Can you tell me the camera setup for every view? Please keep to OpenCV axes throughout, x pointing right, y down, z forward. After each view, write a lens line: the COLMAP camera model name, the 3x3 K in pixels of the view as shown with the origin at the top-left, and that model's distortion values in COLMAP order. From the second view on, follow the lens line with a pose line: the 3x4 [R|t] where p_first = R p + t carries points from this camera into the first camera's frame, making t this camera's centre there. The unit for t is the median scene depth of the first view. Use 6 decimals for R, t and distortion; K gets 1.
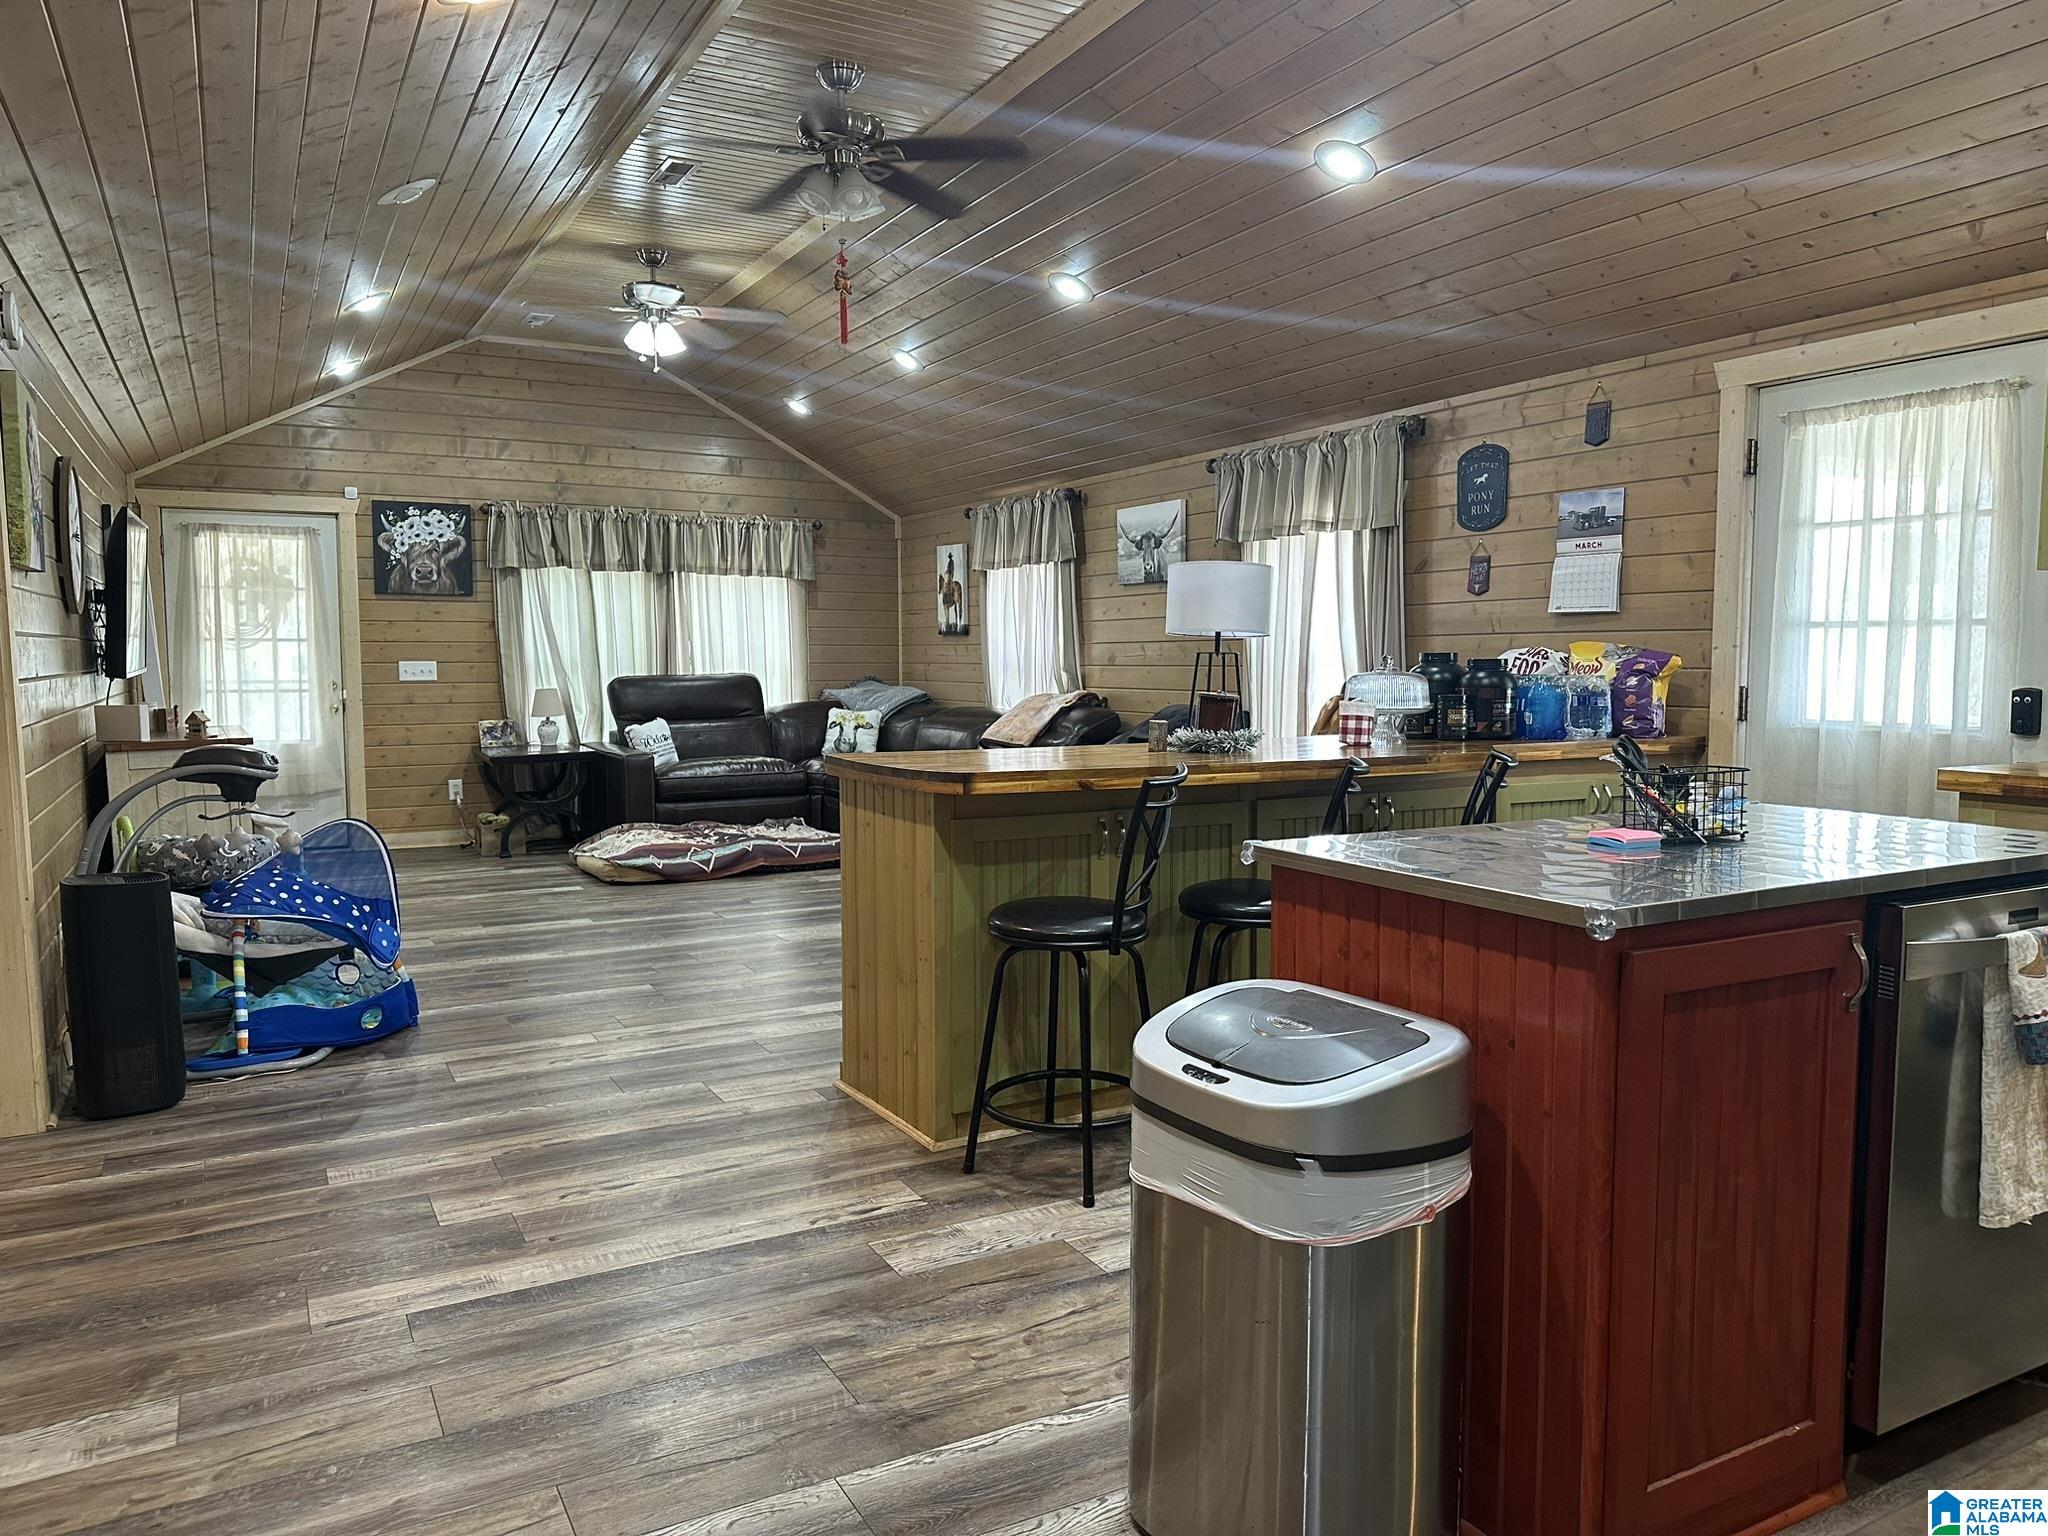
lens RADIAL K [[1436.8, 0, 1018.6], [0, 1436.8, 760.5], [0, 0, 1]] dist [0.063322, -0.076654]
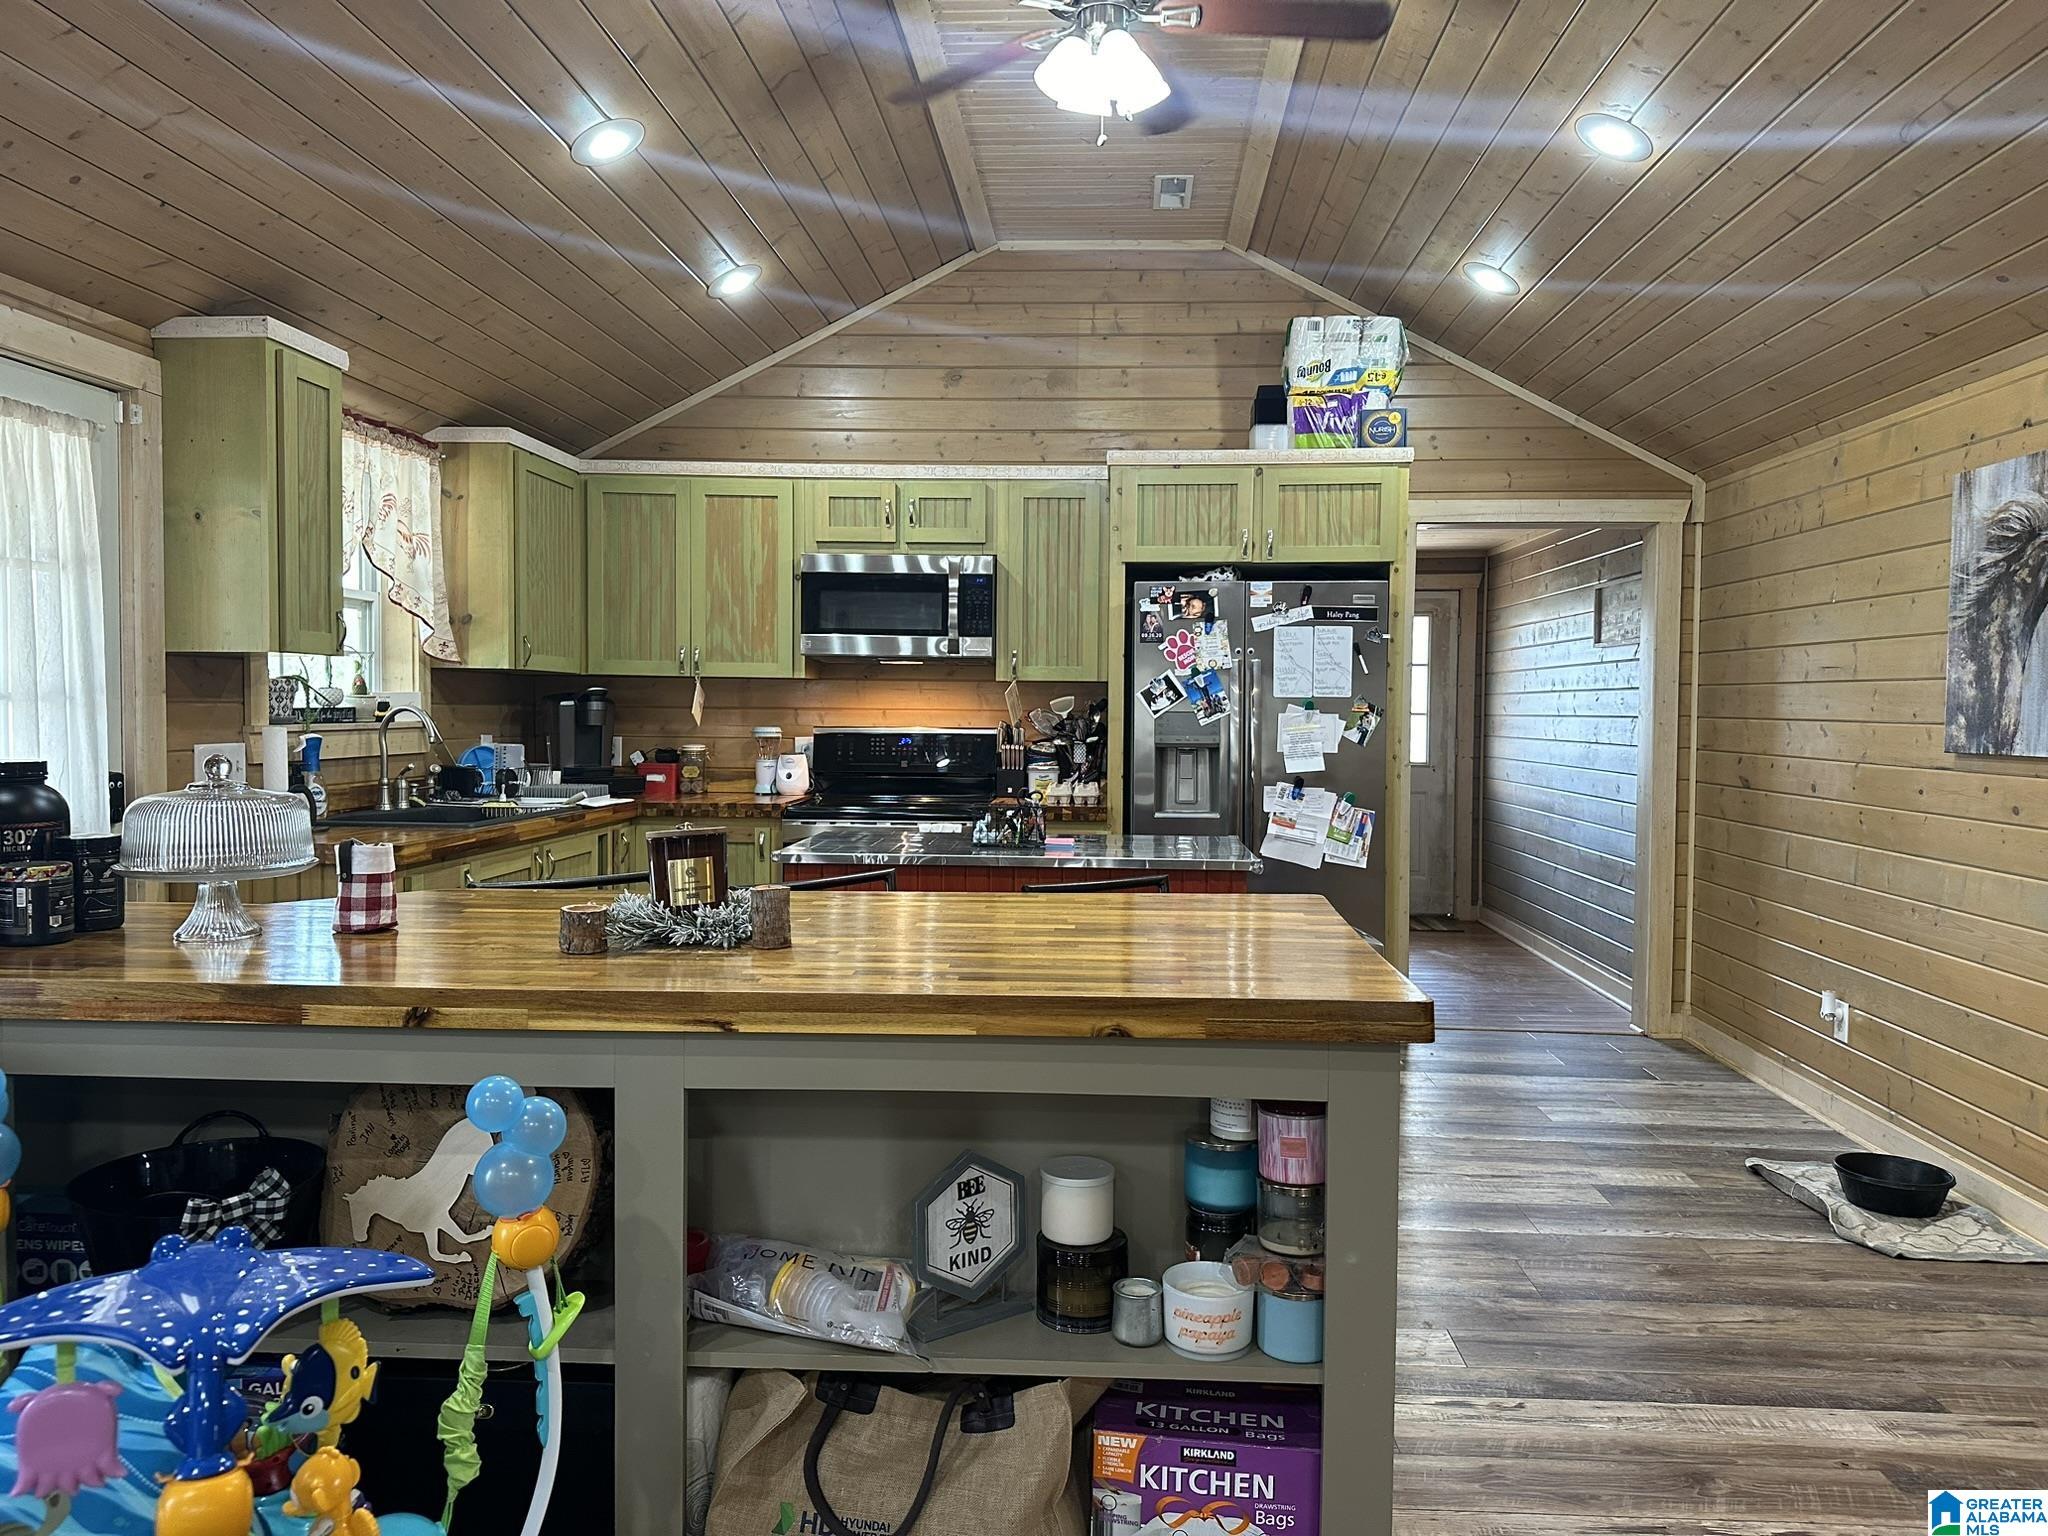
lens RADIAL K [[1436.8, 0, 1057.8], [0, 1436.8, 754.7], [0, 0, 1]] dist [0.063322, -0.076654]
pose [[-0.861793, -0.023105, 0.506734, -0.117803], [0.028417, 0.995194, 0.093705, -0.056095], [-0.506464, 0.095155, -0.856995, 0.649519]]
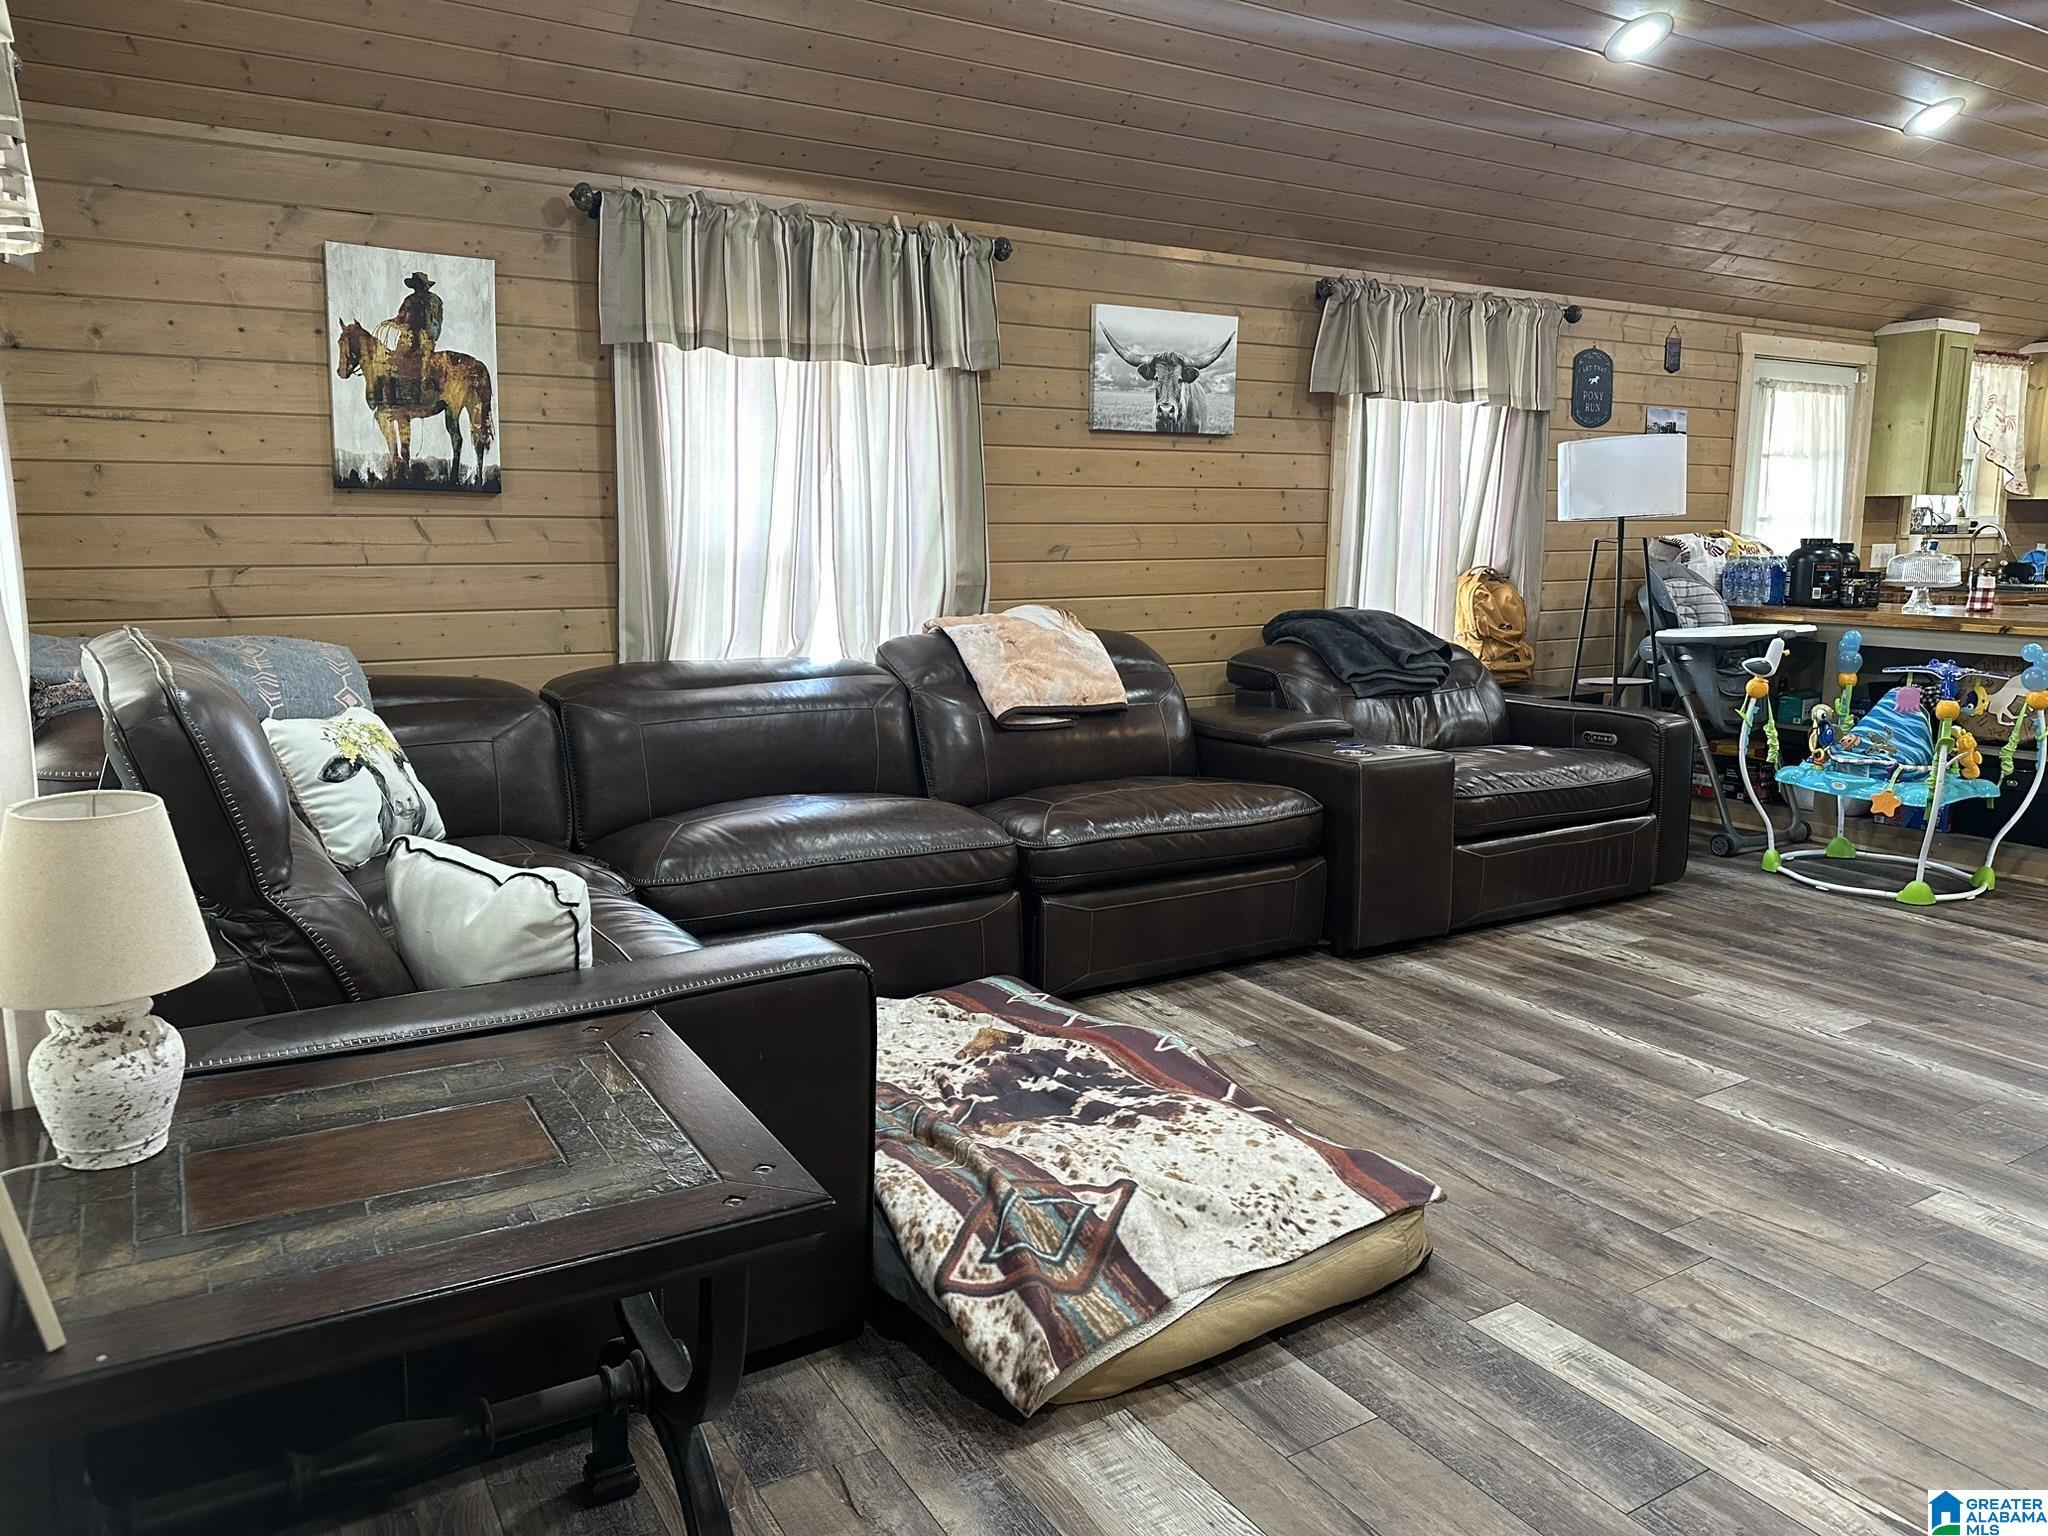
lens RADIAL K [[1436.8, 0, 1009.1], [0, 1436.8, 760.9], [0, 0, 1]] dist [0.063322, -0.076654]
pose [[-0.051125, -0.158618, 0.986016, -0.507139], [0.071059, 0.984227, 0.162014, -0.074656], [-0.996161, 0.078348, -0.039047, 0.953027]]
